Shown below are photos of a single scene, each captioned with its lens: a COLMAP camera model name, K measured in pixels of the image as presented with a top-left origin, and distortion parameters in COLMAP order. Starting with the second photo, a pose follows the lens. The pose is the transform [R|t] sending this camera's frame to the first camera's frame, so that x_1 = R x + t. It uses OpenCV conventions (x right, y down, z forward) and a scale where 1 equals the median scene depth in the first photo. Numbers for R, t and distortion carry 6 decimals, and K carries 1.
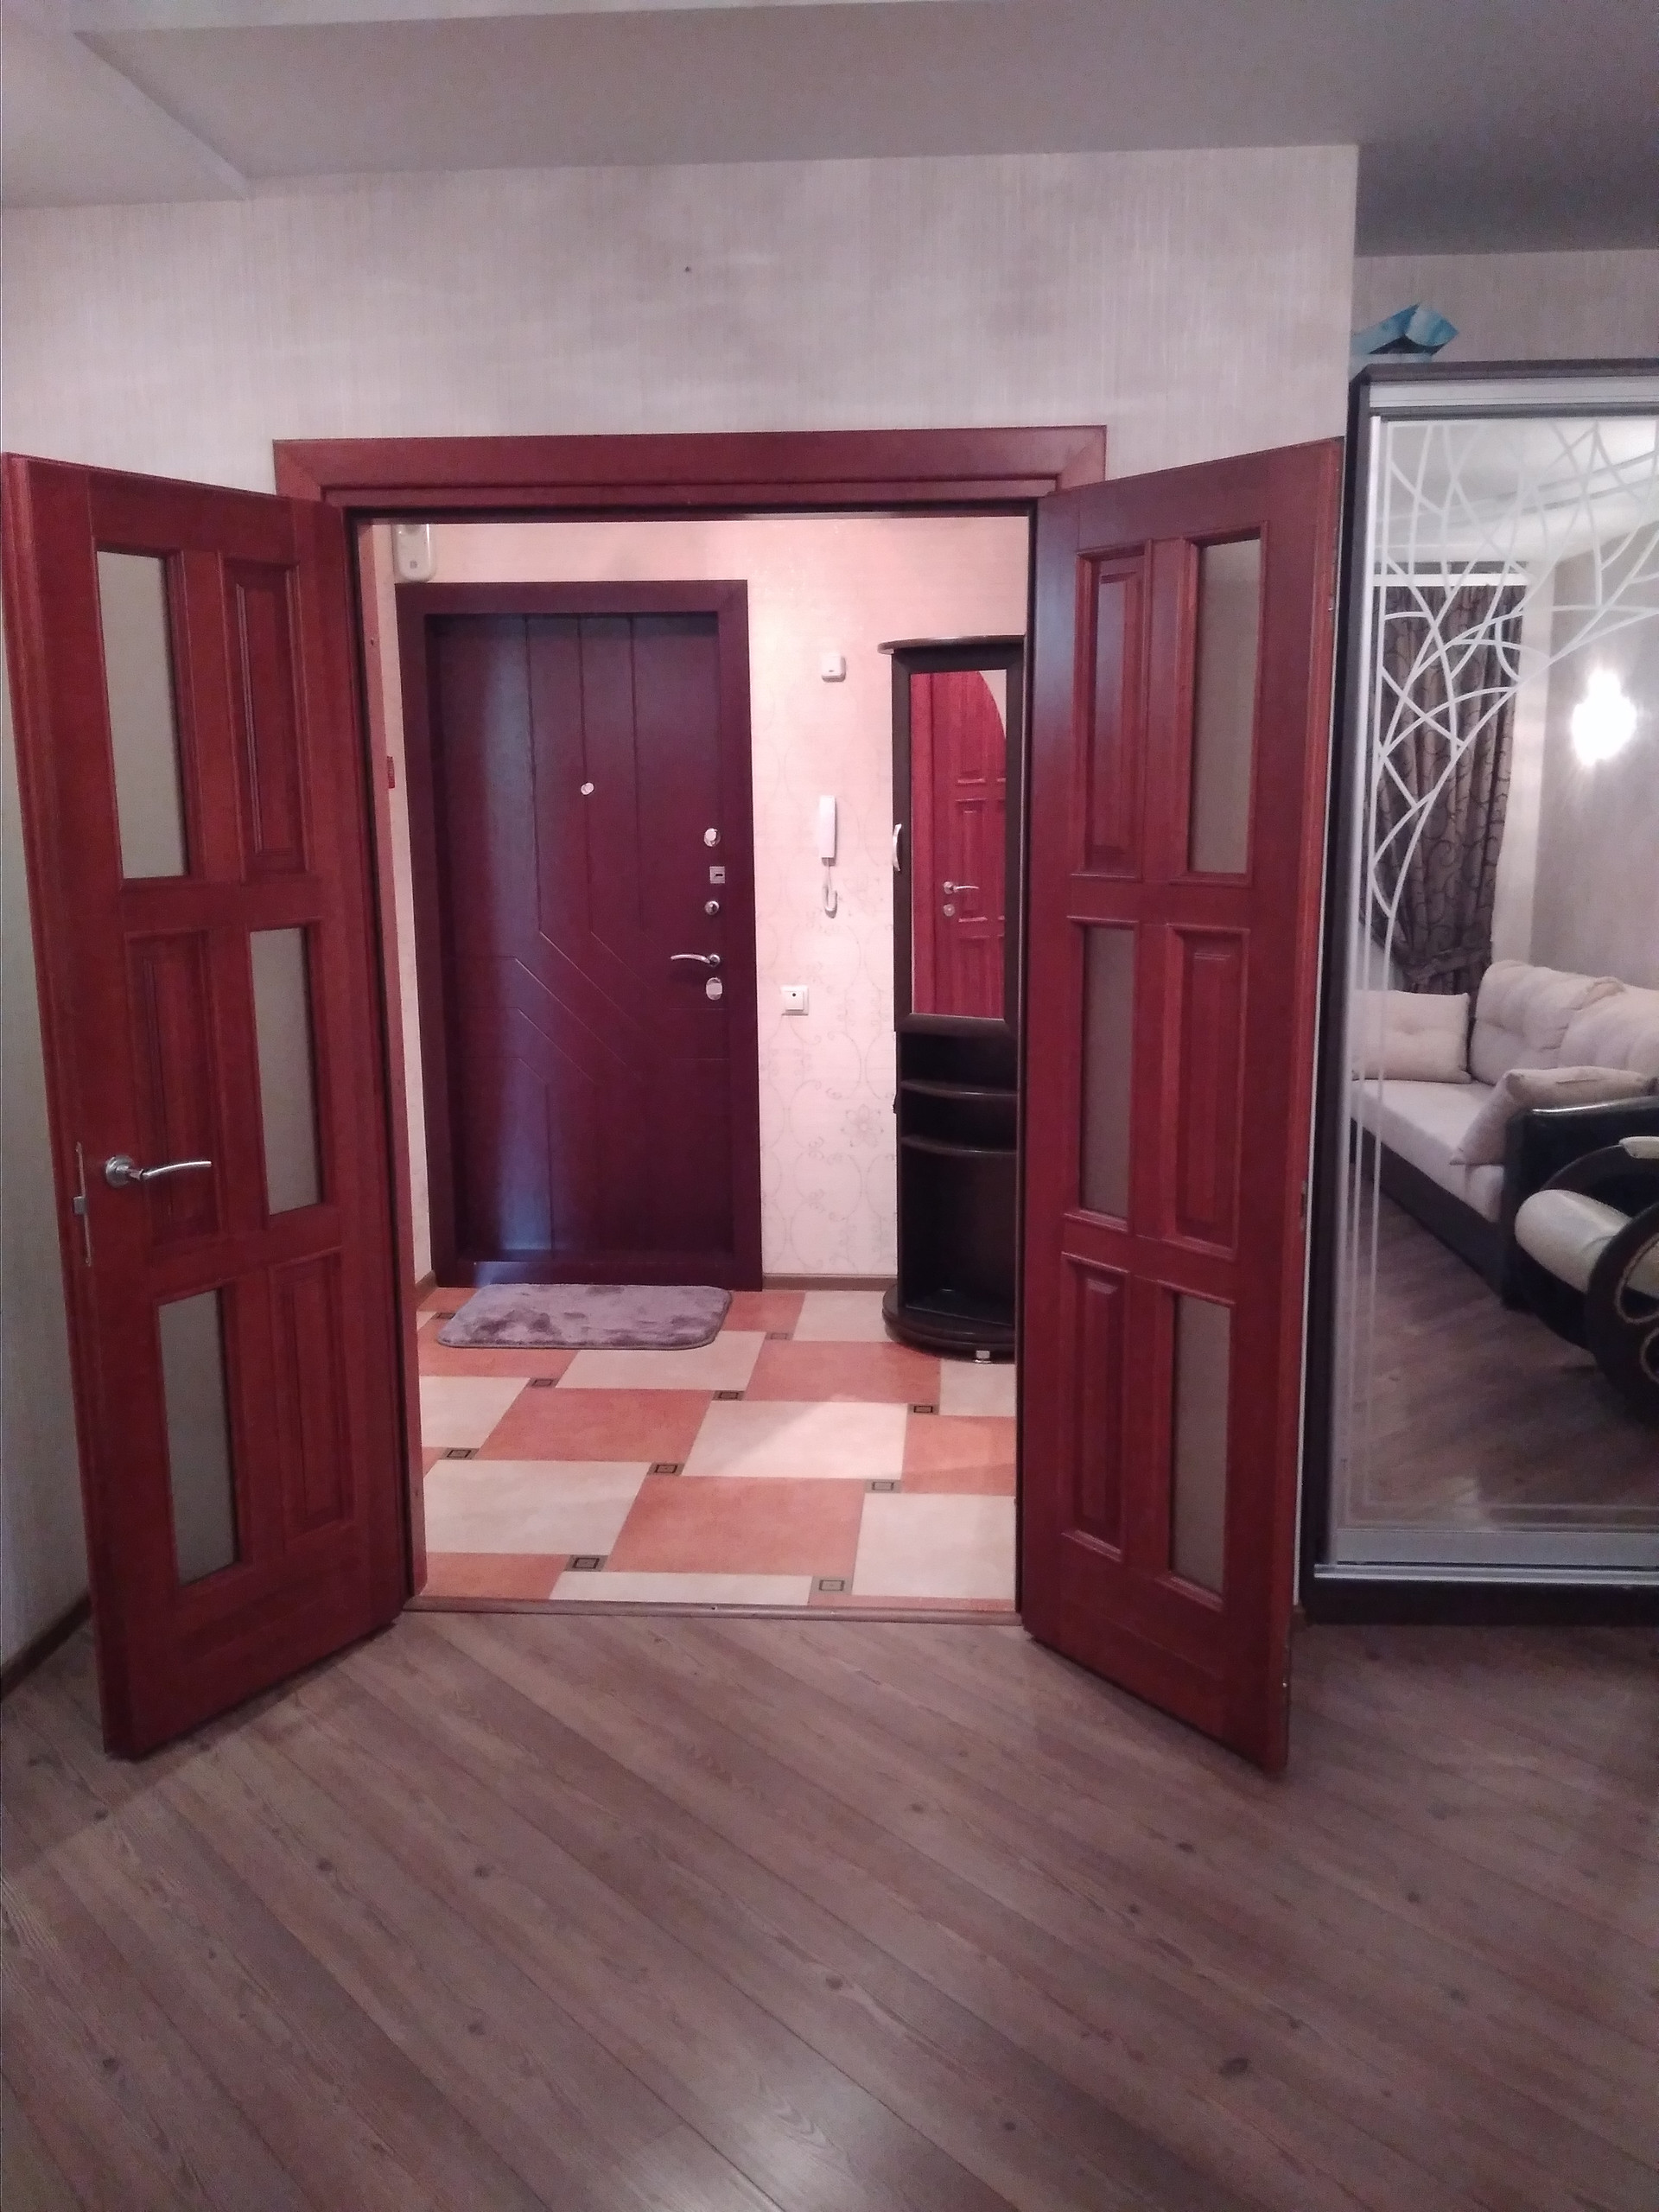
lens RADIAL K [[1759.4, 0, 830.4], [0, 1759.4, 1105.1], [0, 0, 1]] dist [0.050240, -0.082429]
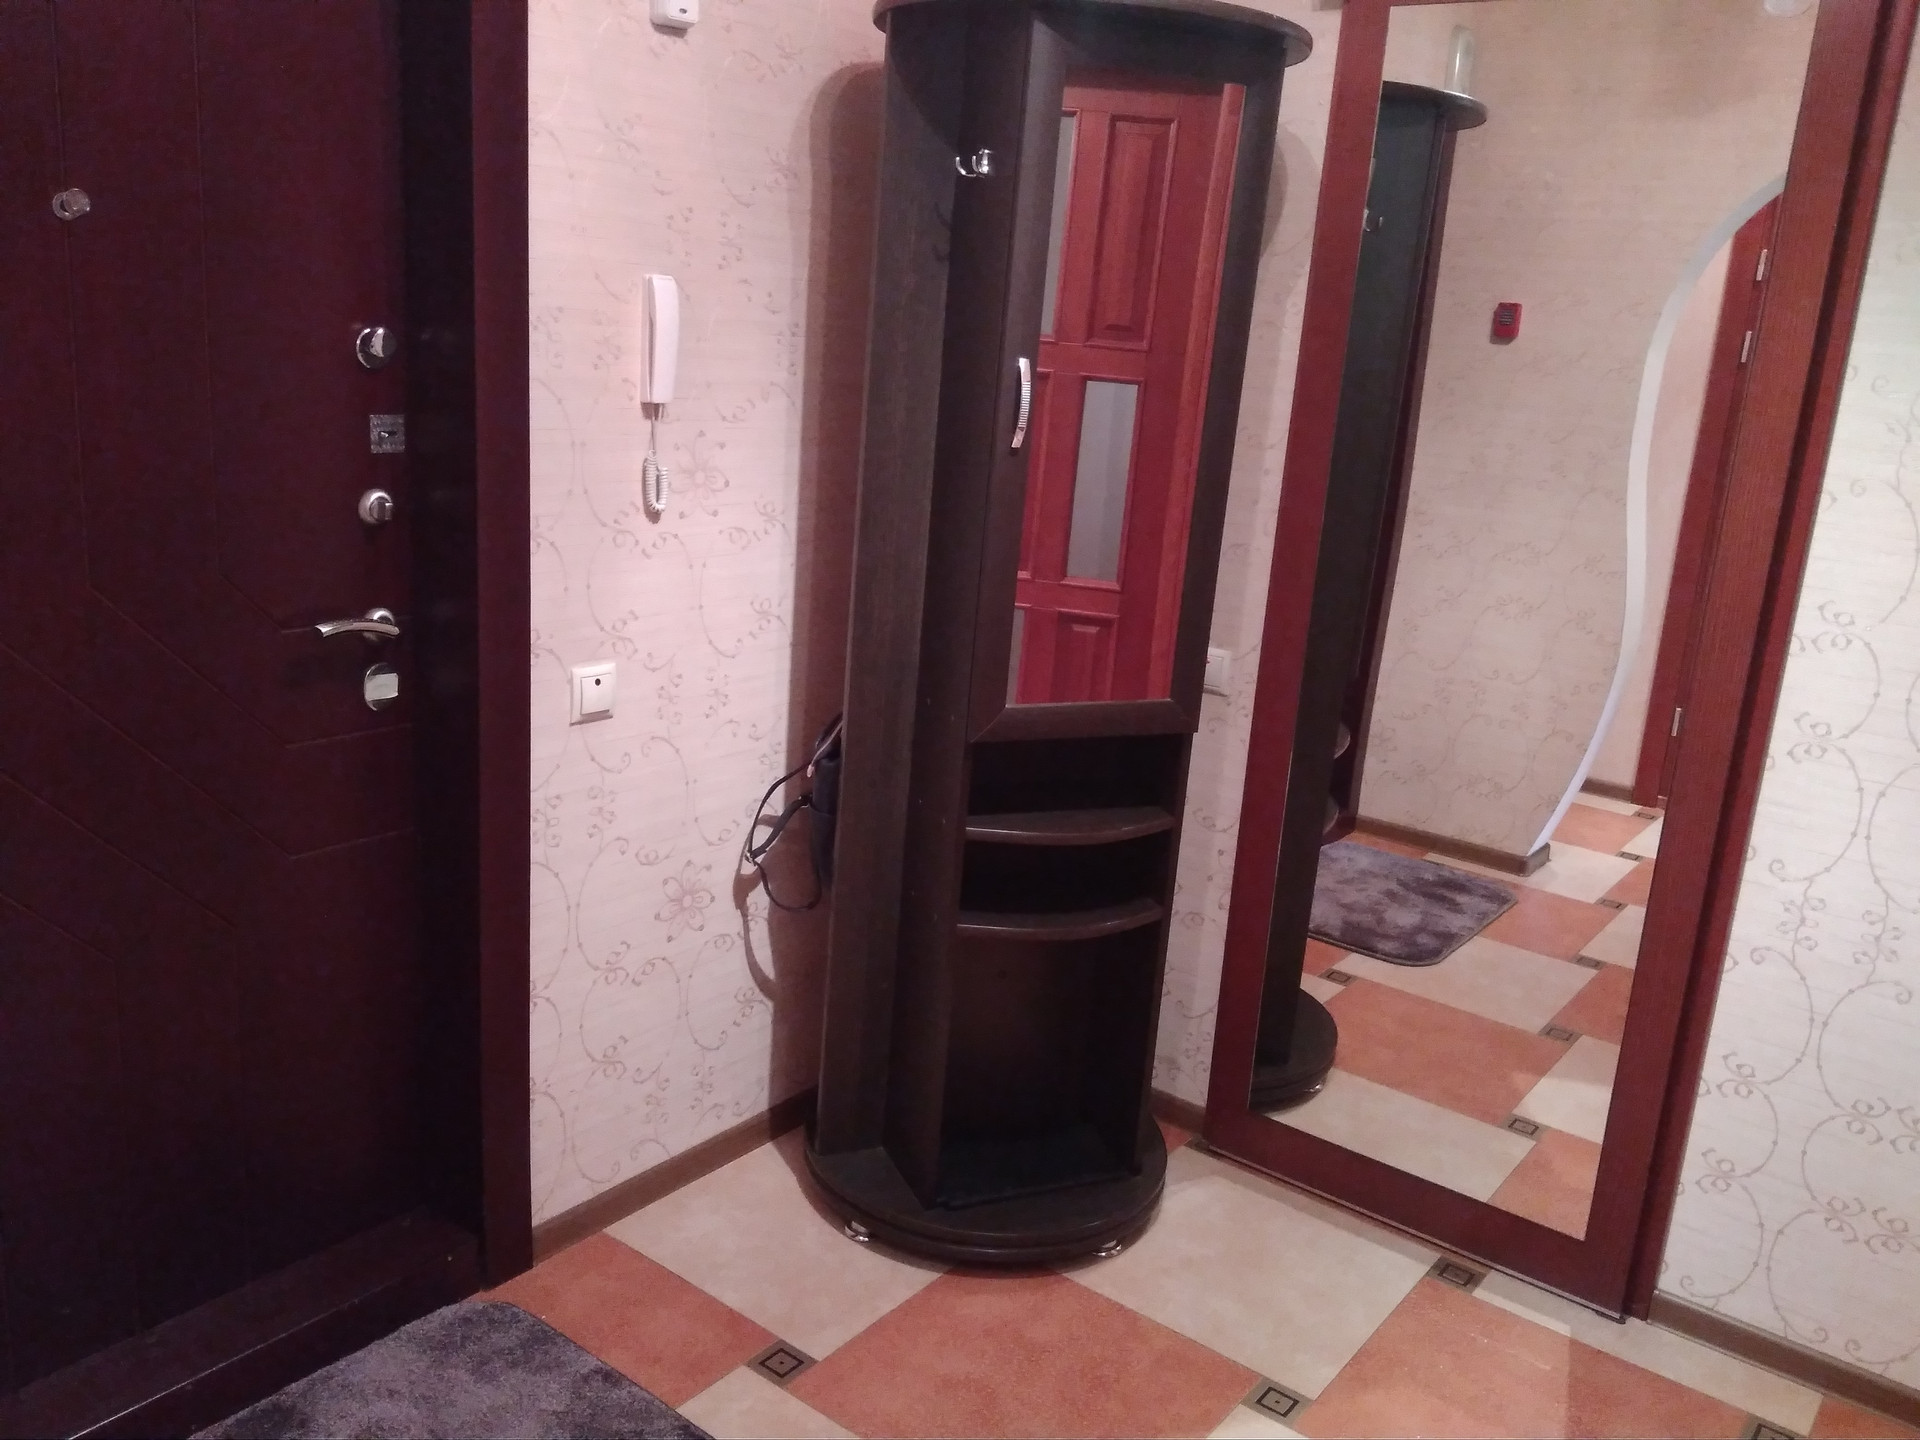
lens RADIAL K [[1527.1, 0, 957.4], [0, 1527.1, 718.4], [0, 0, 1]] dist [0.050240, -0.082429]
pose [[0.566367, -0.154012, 0.809635, -0.310732], [0.079361, 0.988010, 0.132428, -0.100492], [-0.820324, -0.010749, 0.571799, 0.662564]]
